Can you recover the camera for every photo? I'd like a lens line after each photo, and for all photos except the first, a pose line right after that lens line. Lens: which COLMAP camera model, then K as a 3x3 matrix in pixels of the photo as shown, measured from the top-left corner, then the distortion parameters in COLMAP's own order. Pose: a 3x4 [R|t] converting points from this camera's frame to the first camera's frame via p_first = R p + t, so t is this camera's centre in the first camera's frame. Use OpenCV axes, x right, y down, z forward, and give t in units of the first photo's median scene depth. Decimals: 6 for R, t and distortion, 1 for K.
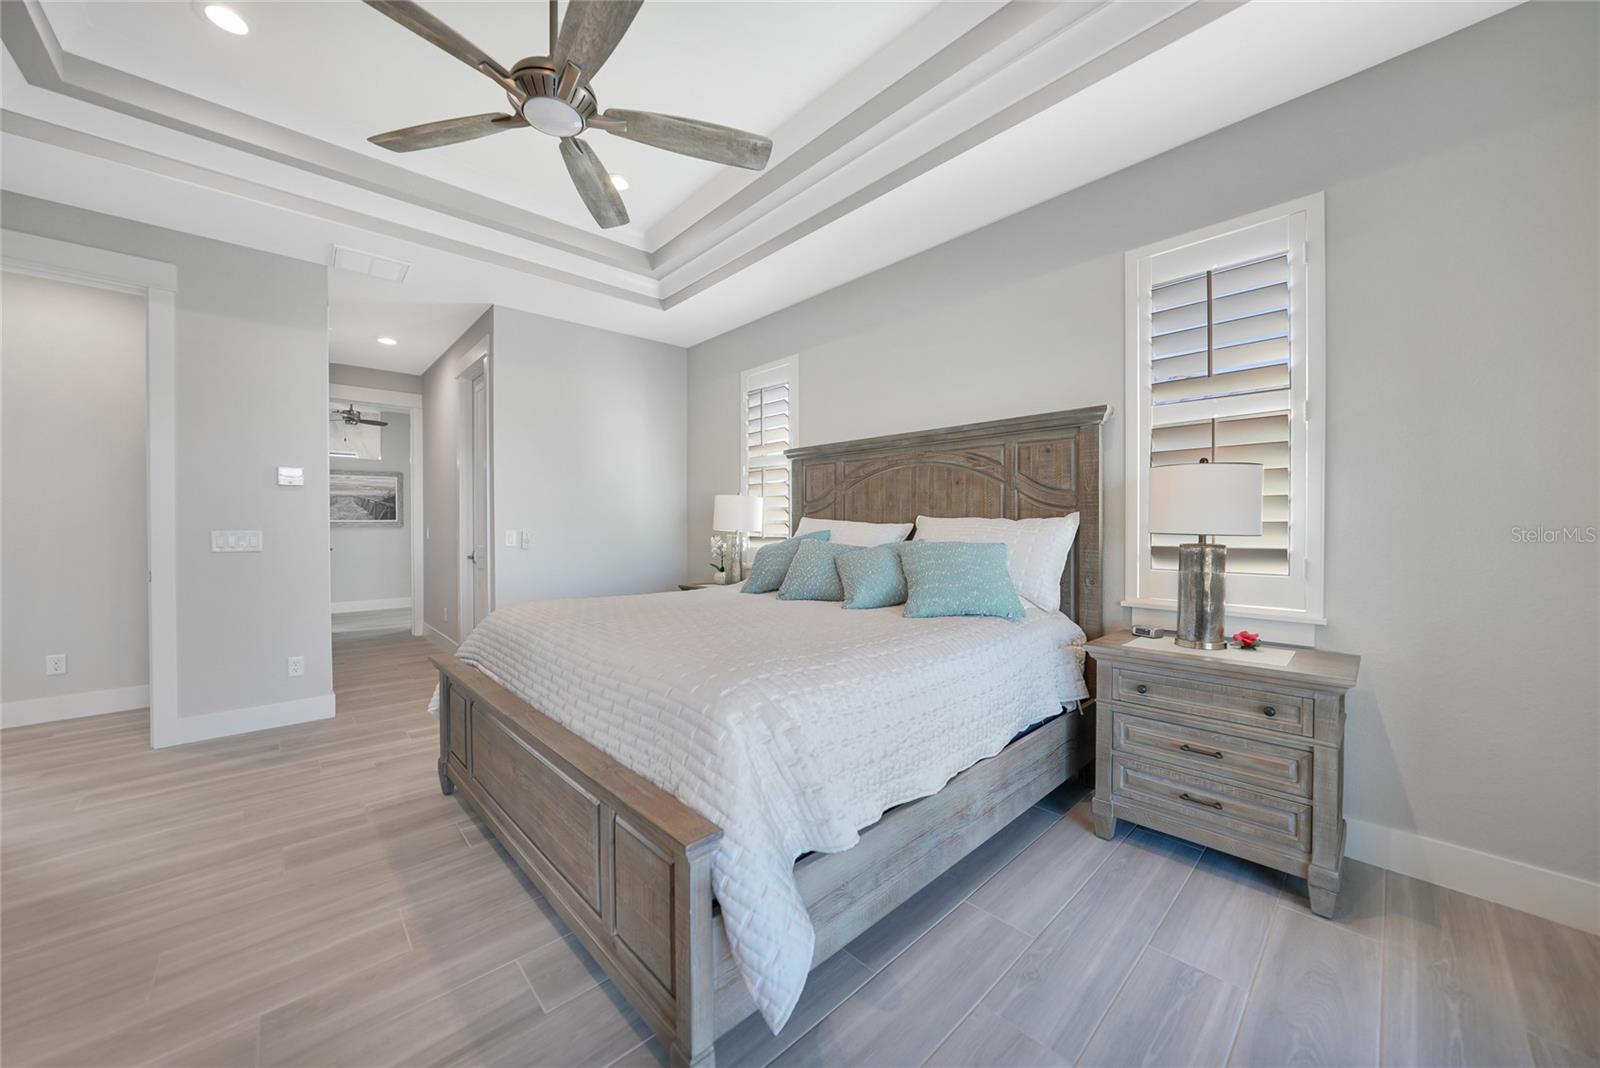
lens RADIAL K [[577.5, 0, 796.4], [0, 577.5, 523.8], [0, 0, 1]] dist [-0.029441, 0.007704]
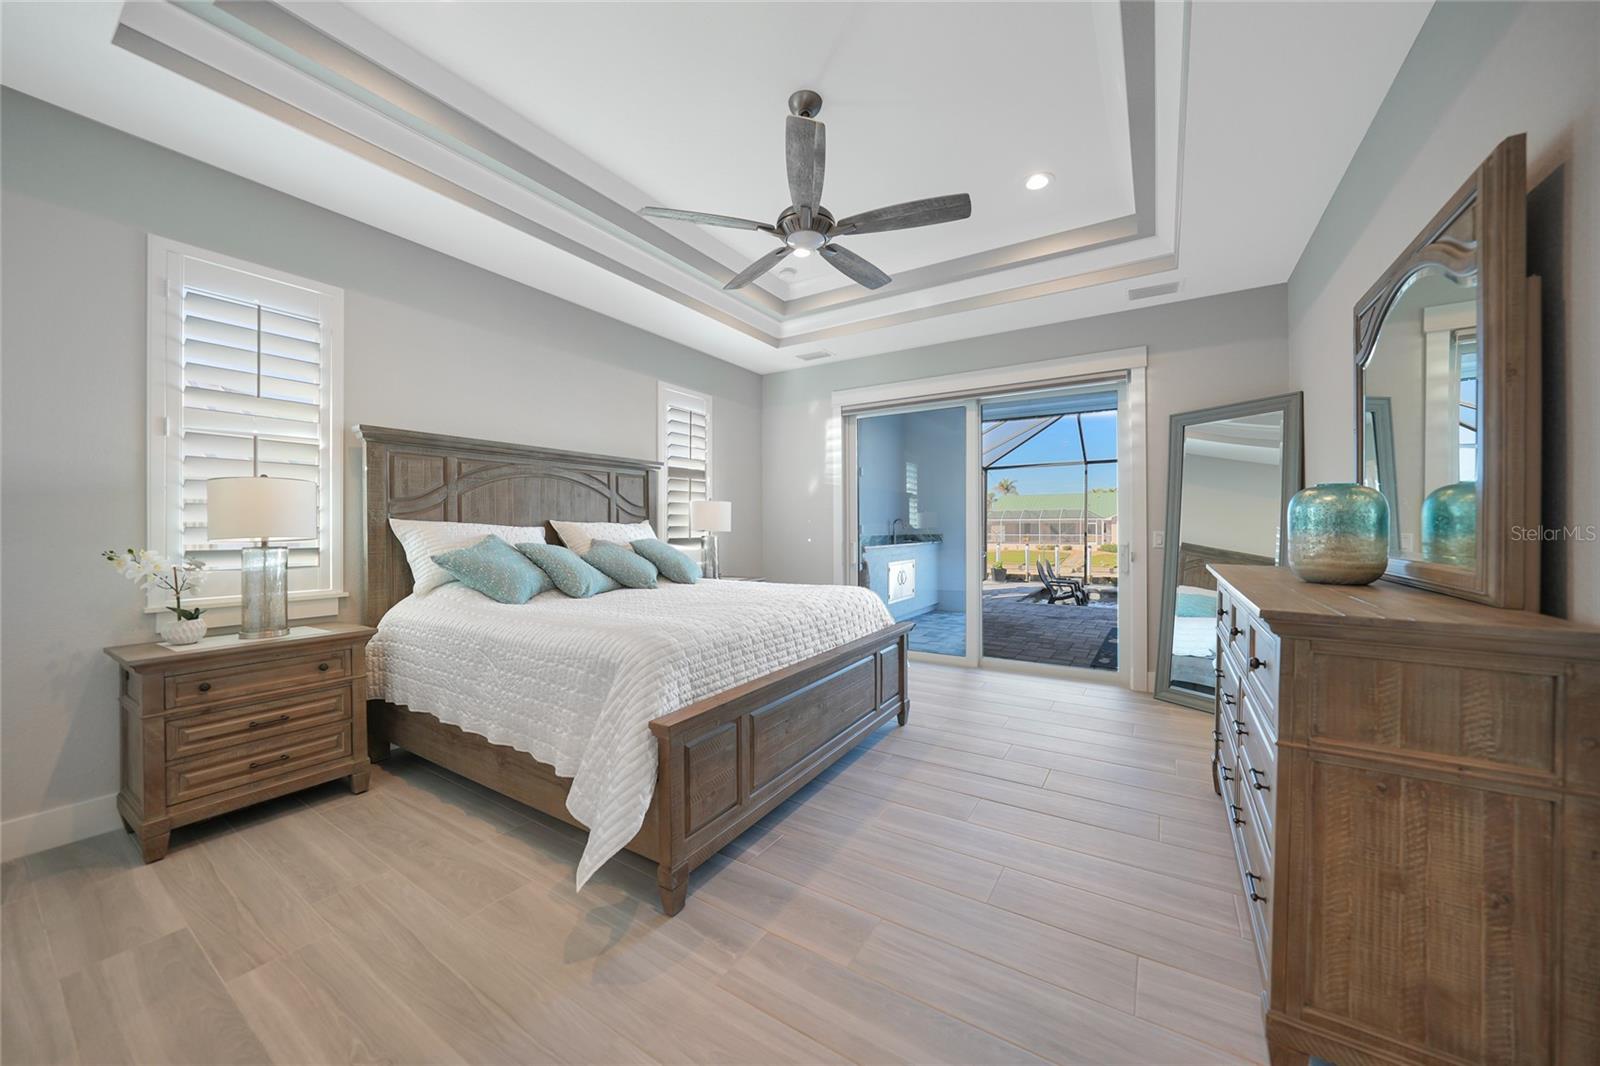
lens RADIAL K [[570.3, 0, 801.2], [0, 570.3, 522.4], [0, 0, 1]] dist [-0.029137, 0.007095]
pose [[-0.252816, 0.003389, 0.967509, -1.020262], [-0.005484, 0.999973, -0.004936, -0.006670], [-0.967499, -0.006554, -0.252790, 0.786514]]
